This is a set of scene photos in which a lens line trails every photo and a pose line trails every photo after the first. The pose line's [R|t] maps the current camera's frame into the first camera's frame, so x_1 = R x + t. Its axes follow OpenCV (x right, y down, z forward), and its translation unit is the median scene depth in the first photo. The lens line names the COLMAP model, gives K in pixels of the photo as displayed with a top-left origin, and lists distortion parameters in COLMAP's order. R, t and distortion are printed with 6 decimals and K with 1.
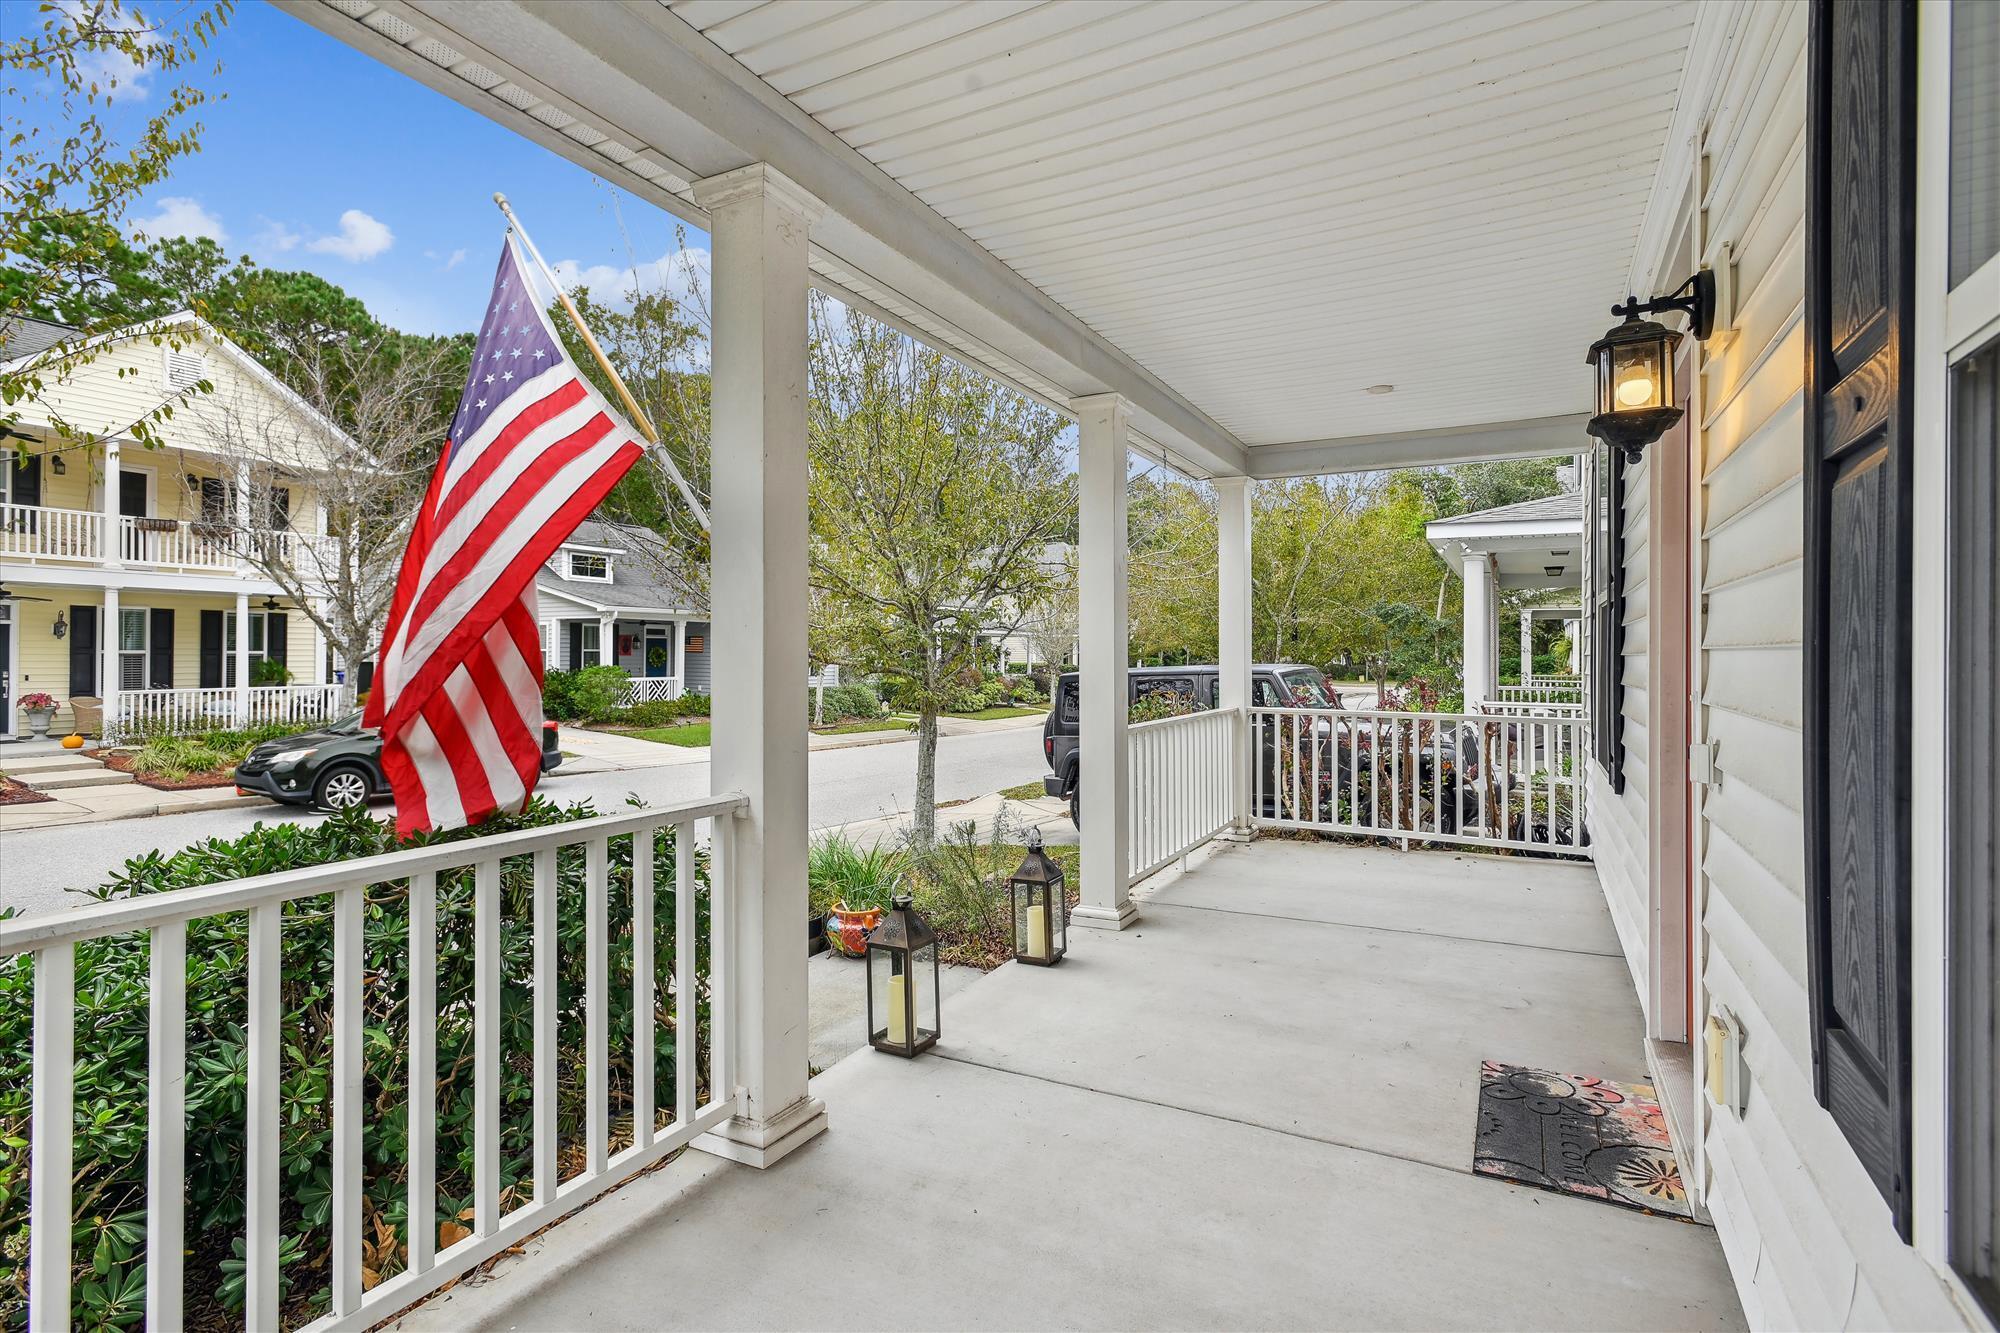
lens RADIAL K [[968.3, 0, 1014.6], [0, 968.3, 655.5], [0, 0, 1]] dist [0.000067, -0.000189]
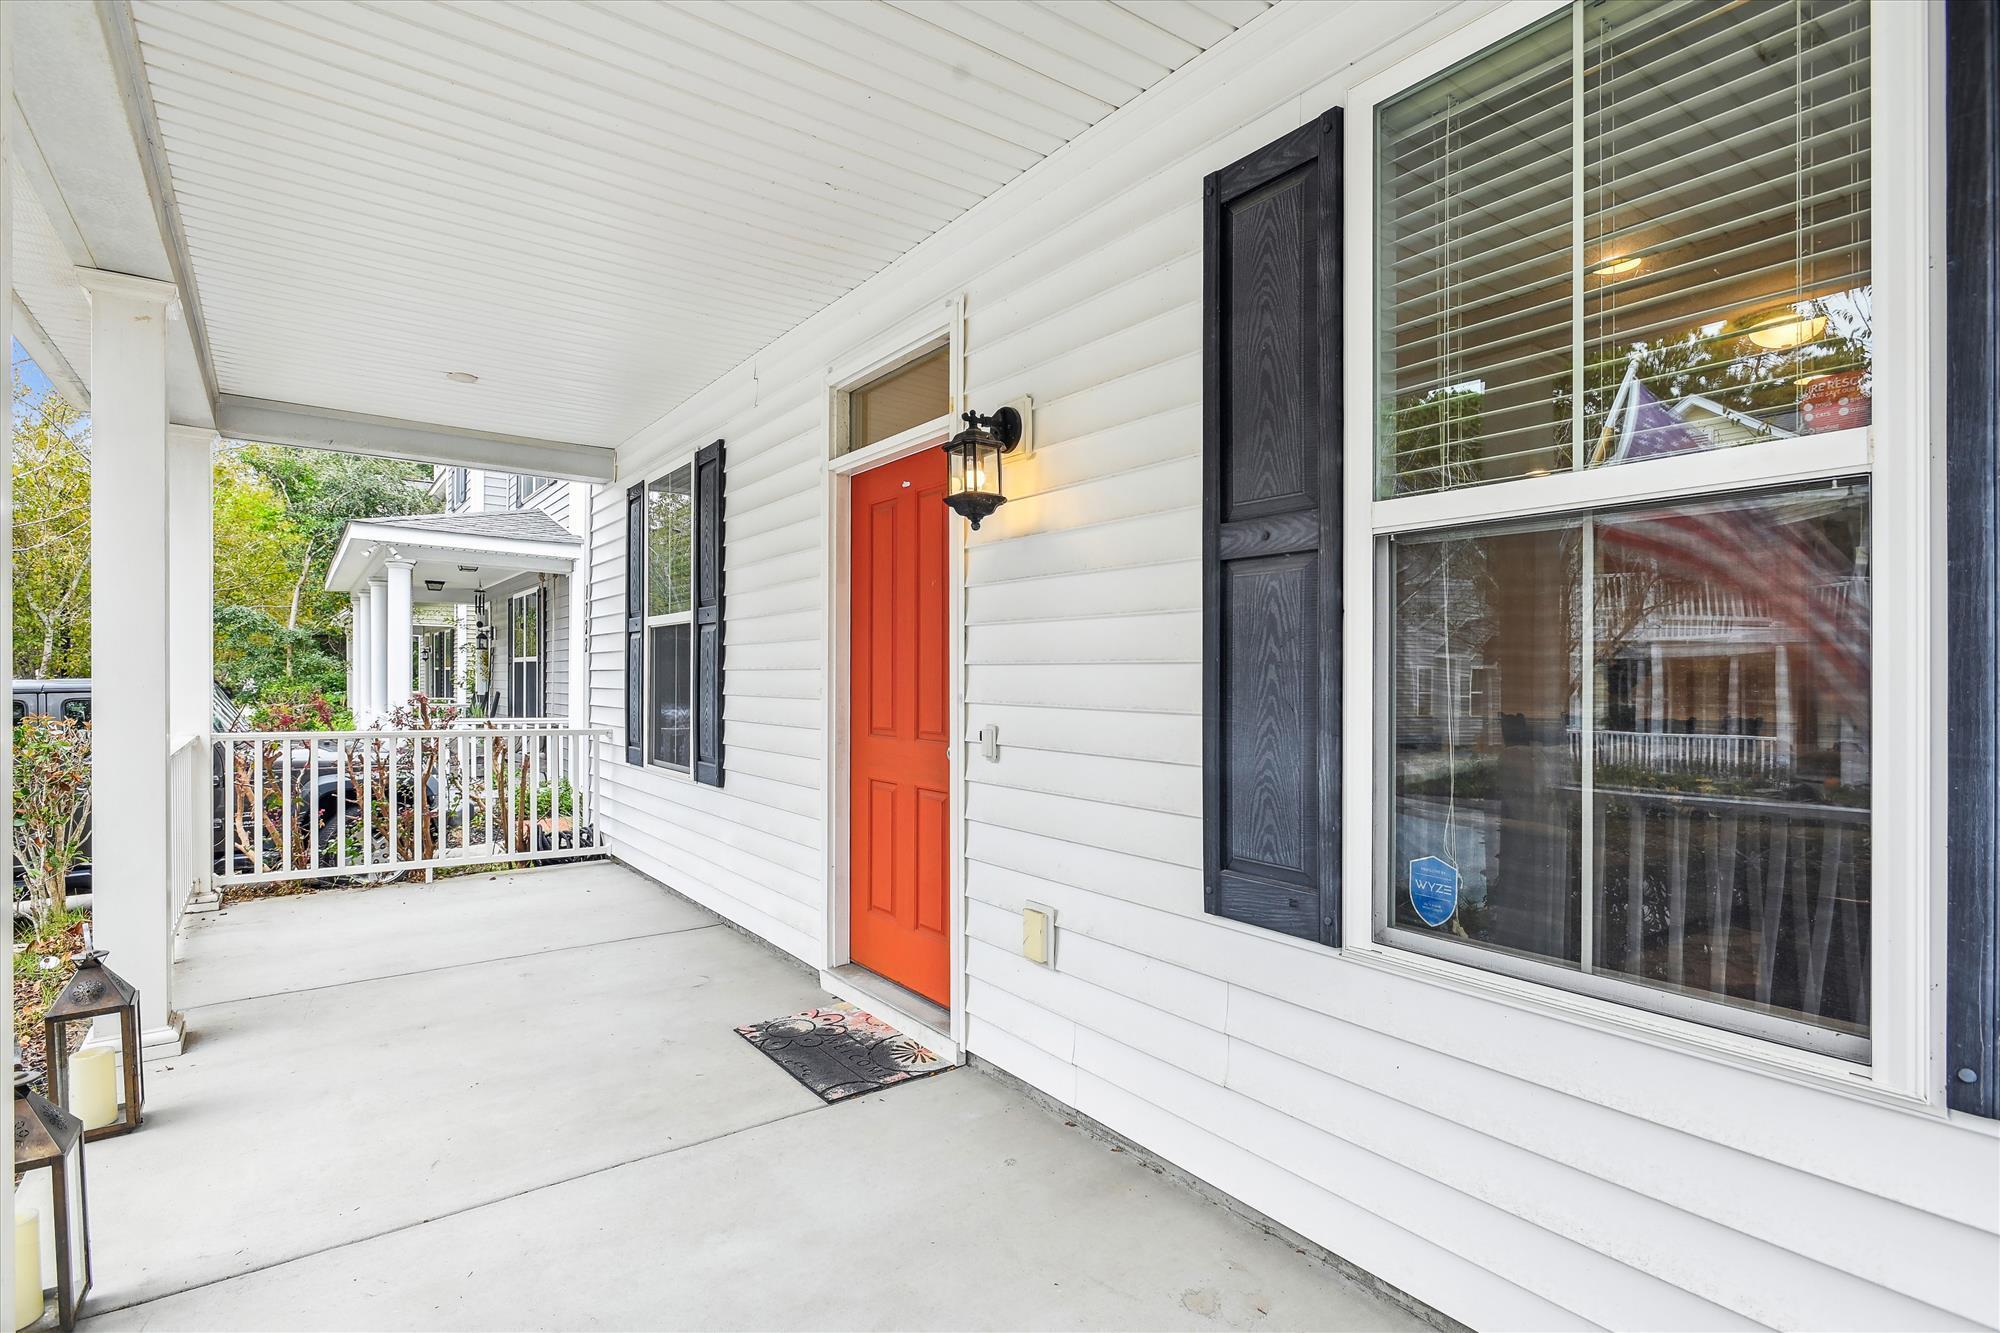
lens RADIAL K [[968.3, 0, 1014.2], [0, 968.3, 680.8], [0, 0, 1]] dist [0.000067, -0.000189]
pose [[0.429809, -0.000876, 0.902919, -0.299034], [-0.007240, 0.999964, 0.004417, 0.005805], [-0.902891, -0.008435, 0.429788, 0.174305]]
